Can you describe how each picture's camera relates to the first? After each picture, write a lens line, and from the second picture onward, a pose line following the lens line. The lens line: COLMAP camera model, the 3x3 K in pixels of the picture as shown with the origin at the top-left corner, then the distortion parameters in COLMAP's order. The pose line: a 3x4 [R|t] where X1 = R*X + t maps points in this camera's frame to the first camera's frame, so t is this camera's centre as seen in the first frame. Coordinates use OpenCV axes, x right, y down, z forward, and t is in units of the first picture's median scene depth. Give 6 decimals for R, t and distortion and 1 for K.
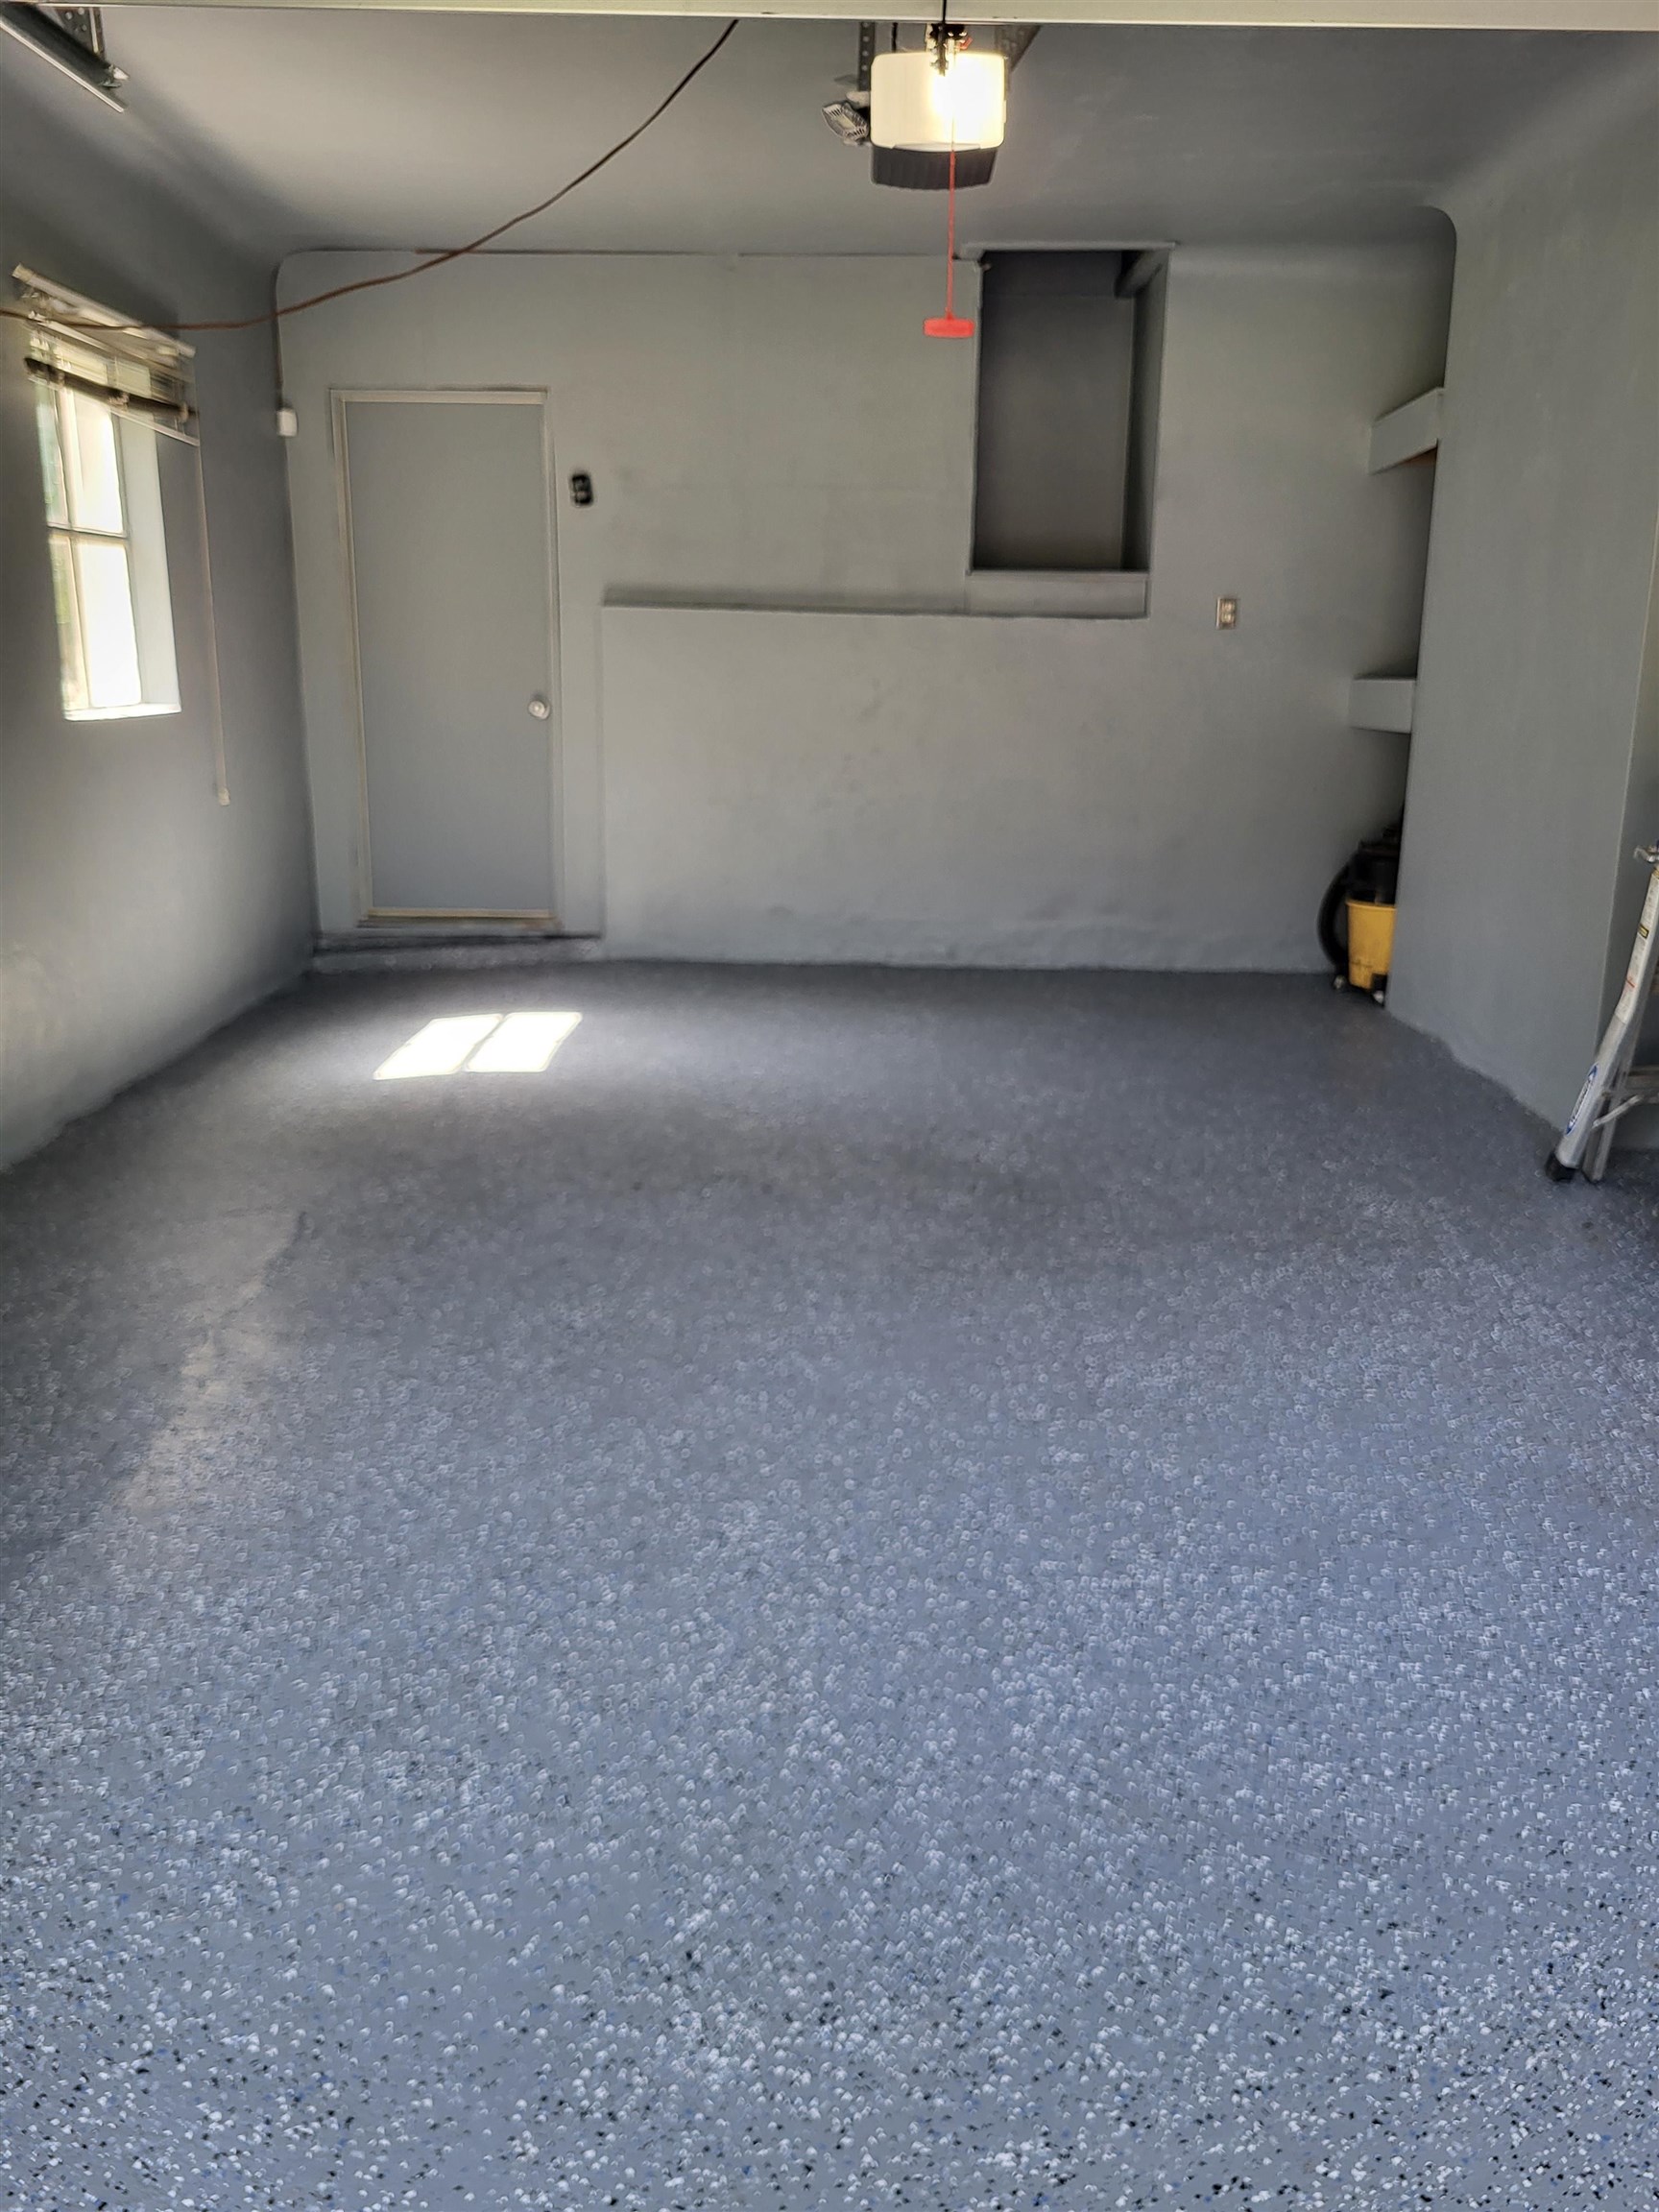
lens RADIAL K [[1773.0, 0, 829.5], [0, 1773.0, 1106.0], [0, 0, 1]] dist [0.048544, -0.041759]
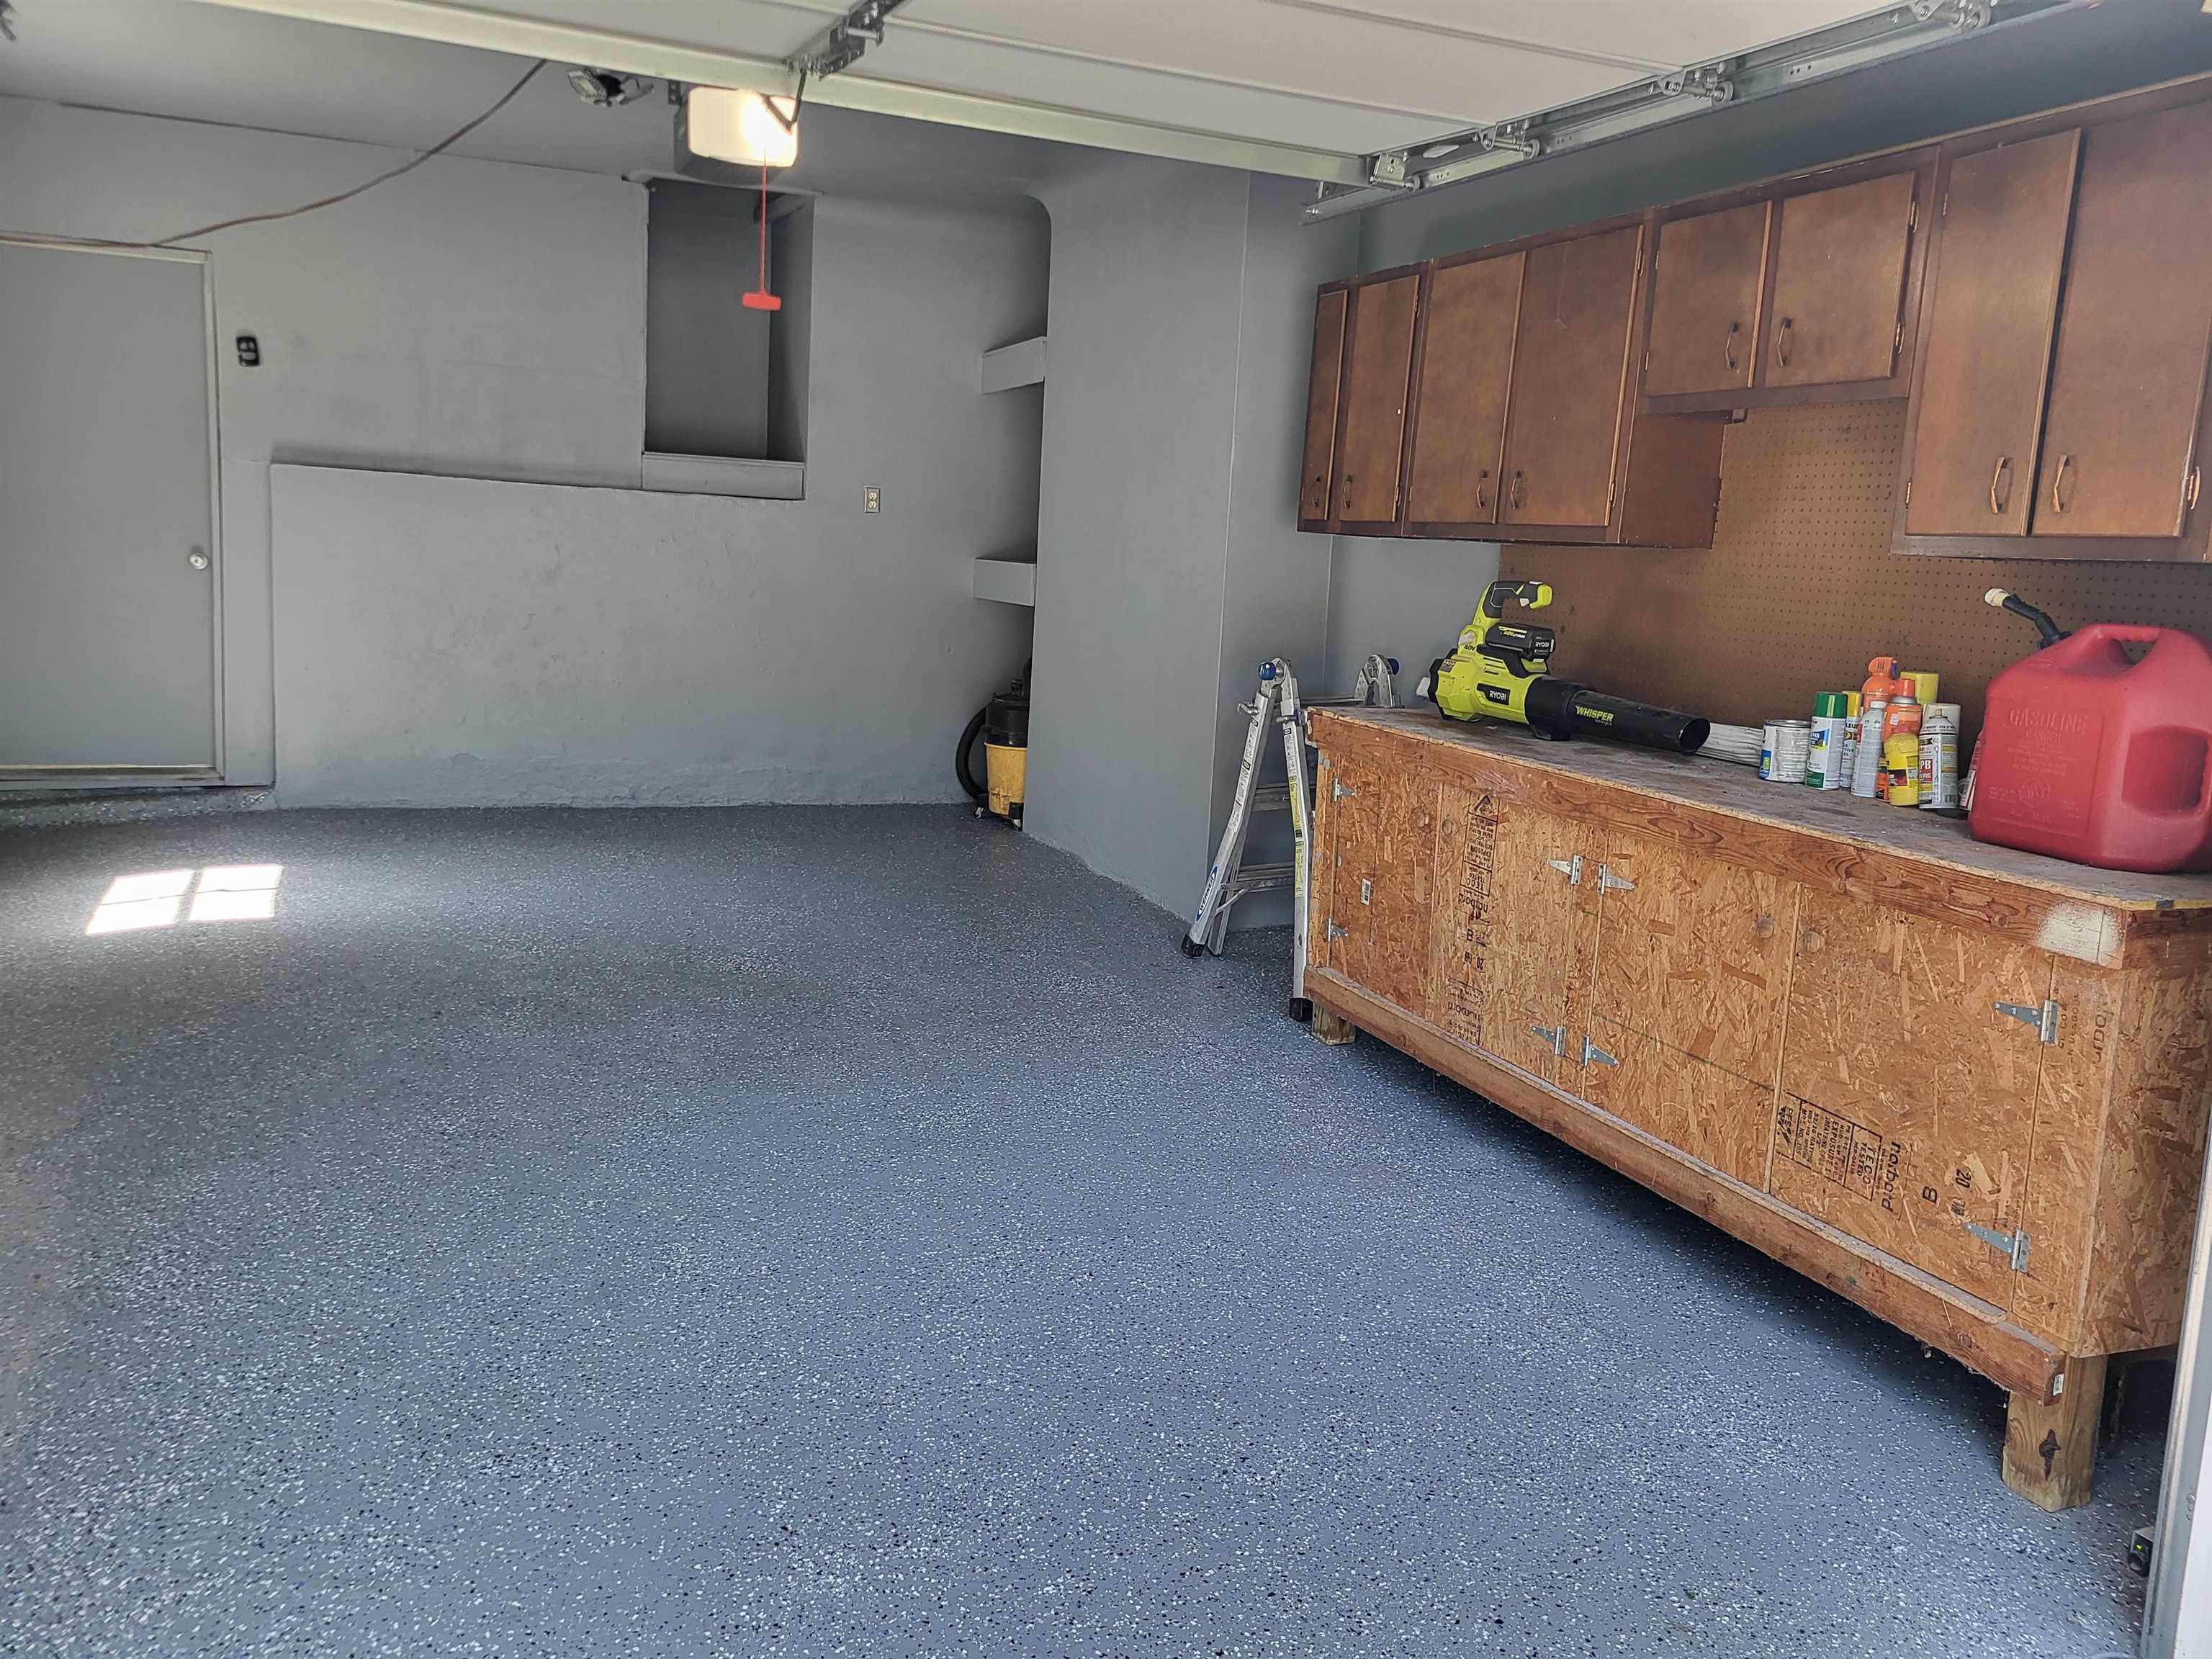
lens RADIAL K [[1682.6, 0, 1106.0], [0, 1682.6, 829.5], [0, 0, 1]] dist [0.055218, 0.006278]
pose [[0.921946, -0.032818, 0.385926, -0.078467], [0.057258, 0.997004, -0.052002, 0.006401], [-0.383064, 0.070041, 0.921063, -0.075195]]
